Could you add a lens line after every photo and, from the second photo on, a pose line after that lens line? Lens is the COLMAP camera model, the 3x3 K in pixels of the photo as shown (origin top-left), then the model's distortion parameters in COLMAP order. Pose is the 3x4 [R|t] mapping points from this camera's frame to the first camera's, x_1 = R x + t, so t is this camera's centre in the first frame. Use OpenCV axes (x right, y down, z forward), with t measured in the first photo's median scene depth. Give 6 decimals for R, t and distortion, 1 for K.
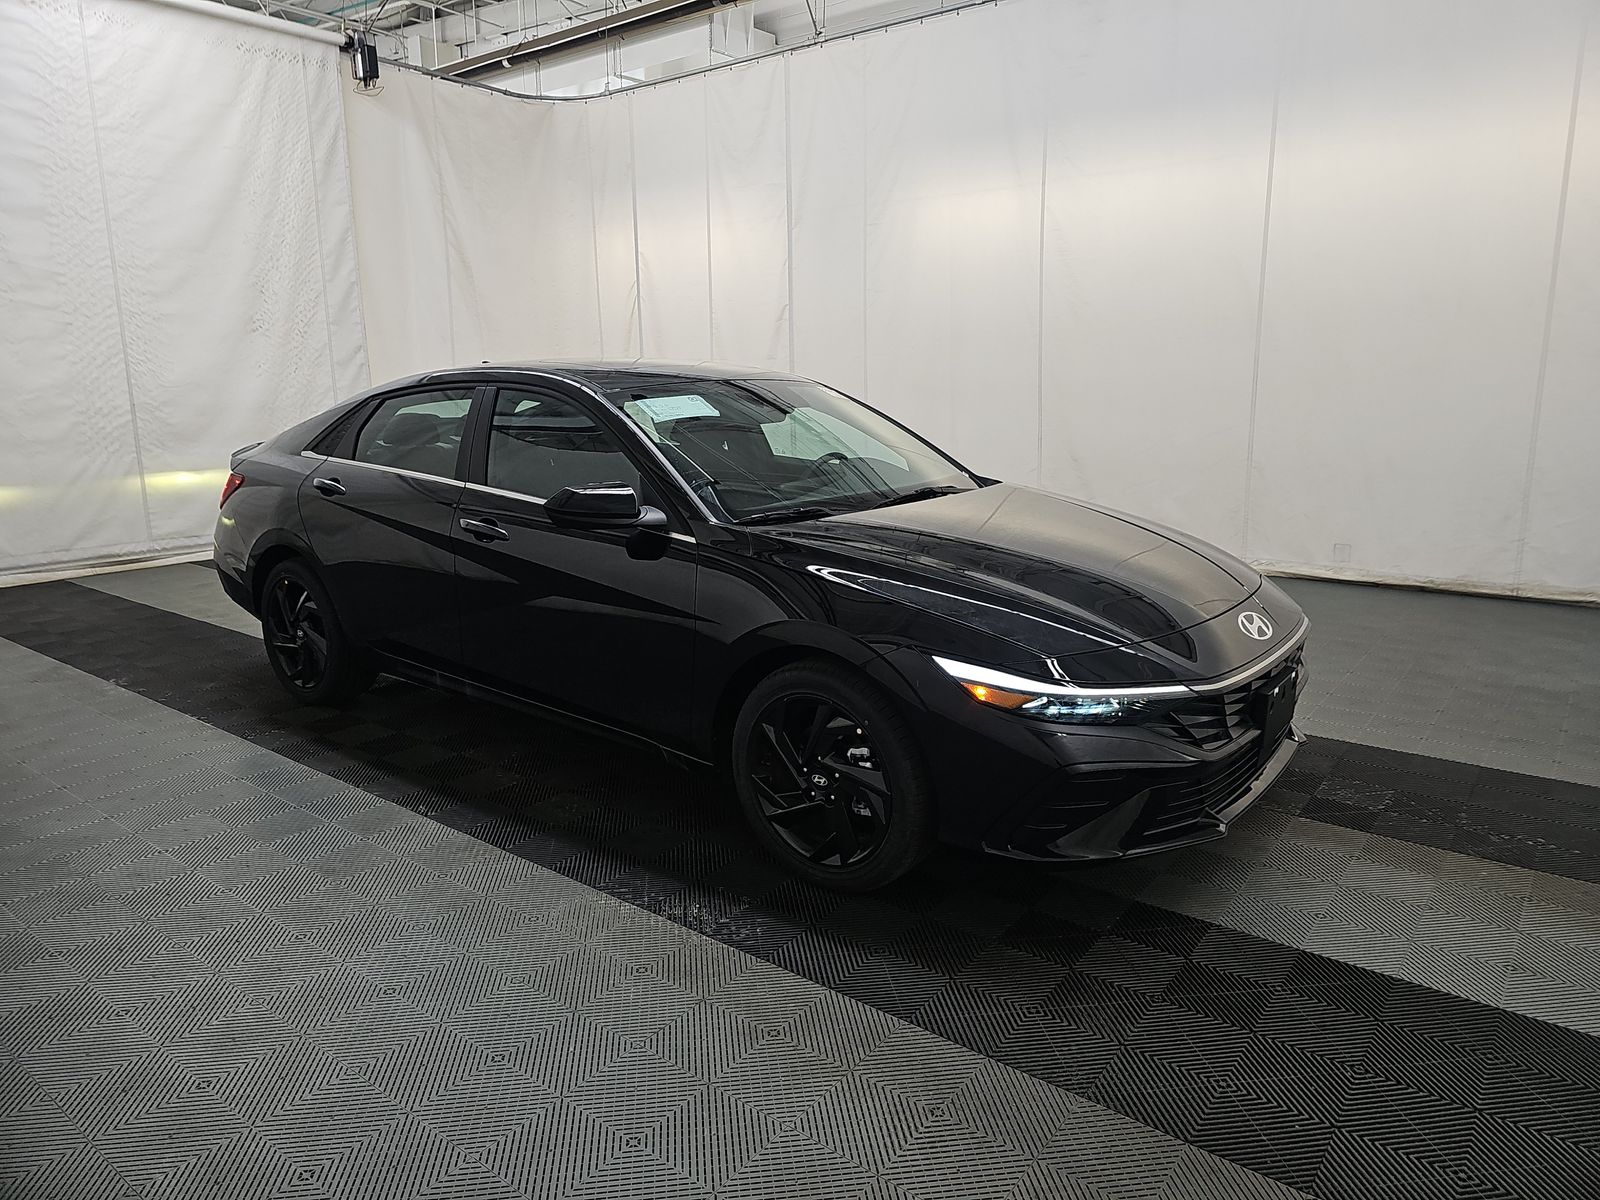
lens RADIAL K [[1065.4, 0, 800.0], [0, 1065.4, 600.0], [0, 0, 1]] dist [0.052526, -0.039169]
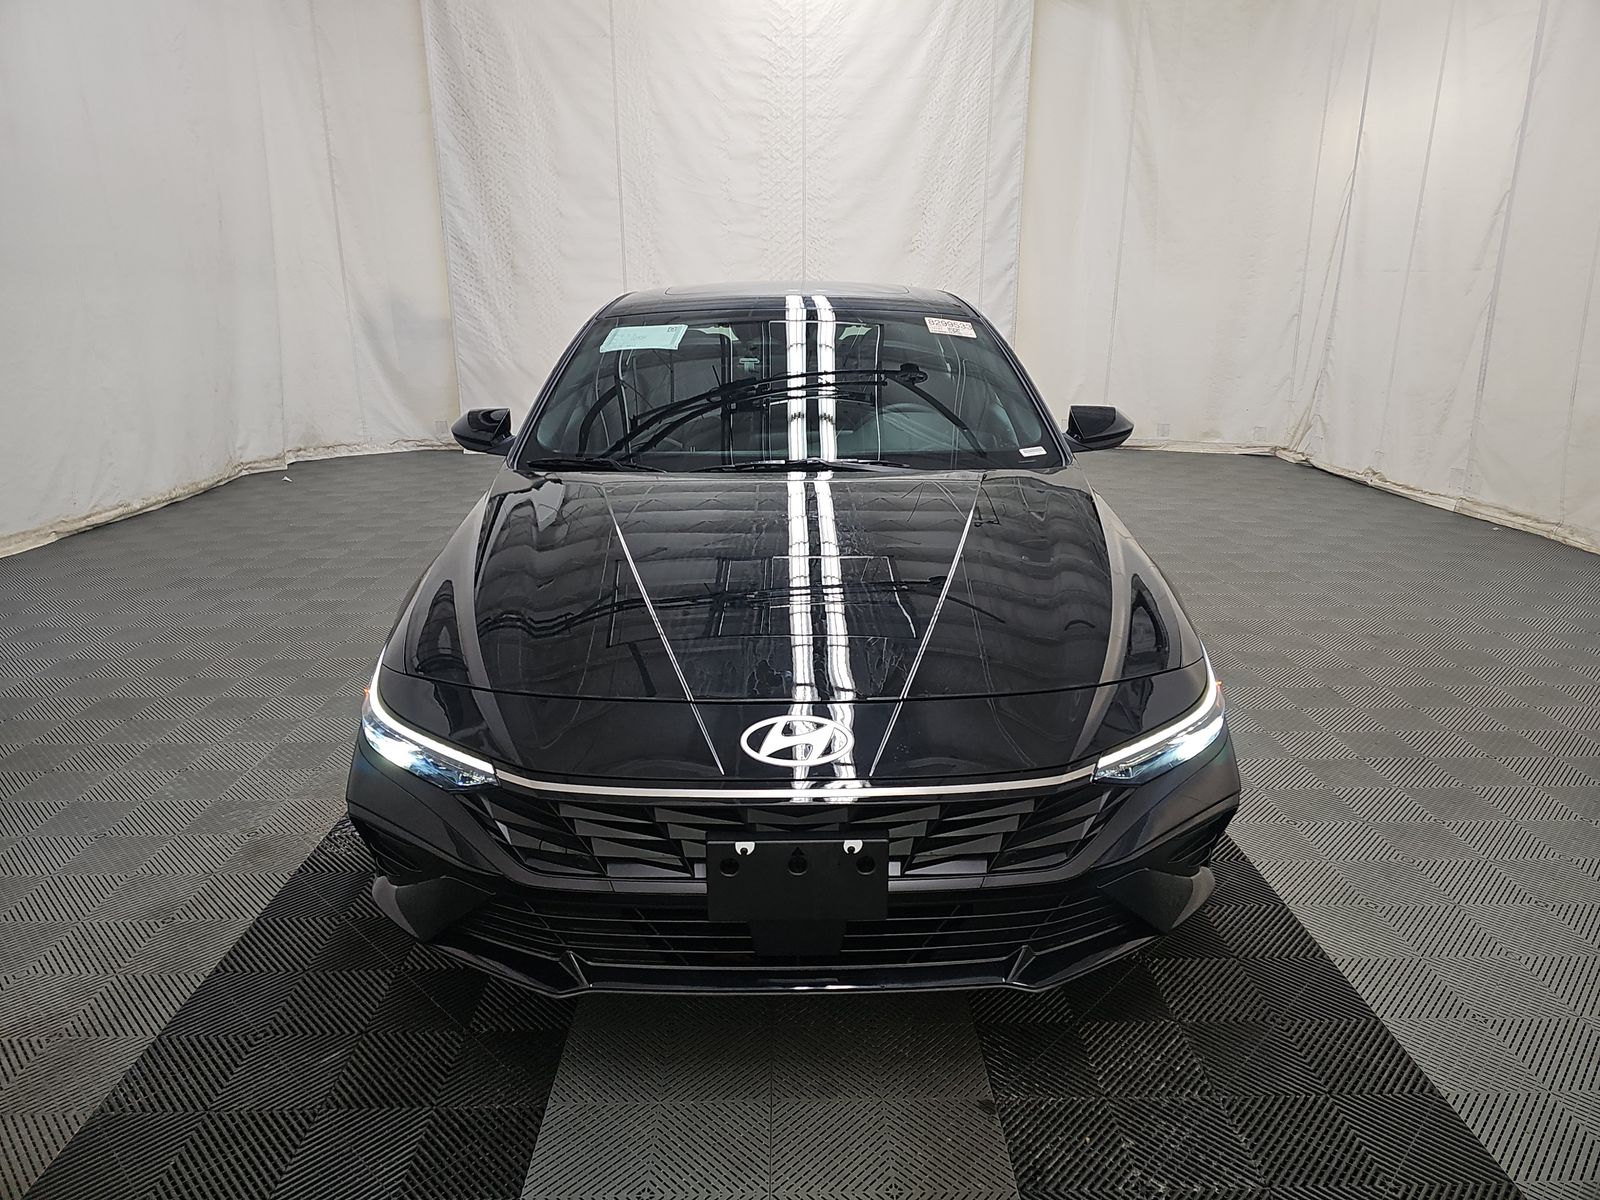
lens RADIAL K [[1065.4, 0, 800.0], [0, 1065.4, 600.0], [0, 0, 1]] dist [0.052526, -0.039169]
pose [[0.629534, 0.223473, -0.744142, 0.310279], [-0.166846, 0.974284, 0.151437, -0.052166], [0.758847, 0.028822, 0.650631, 0.224629]]
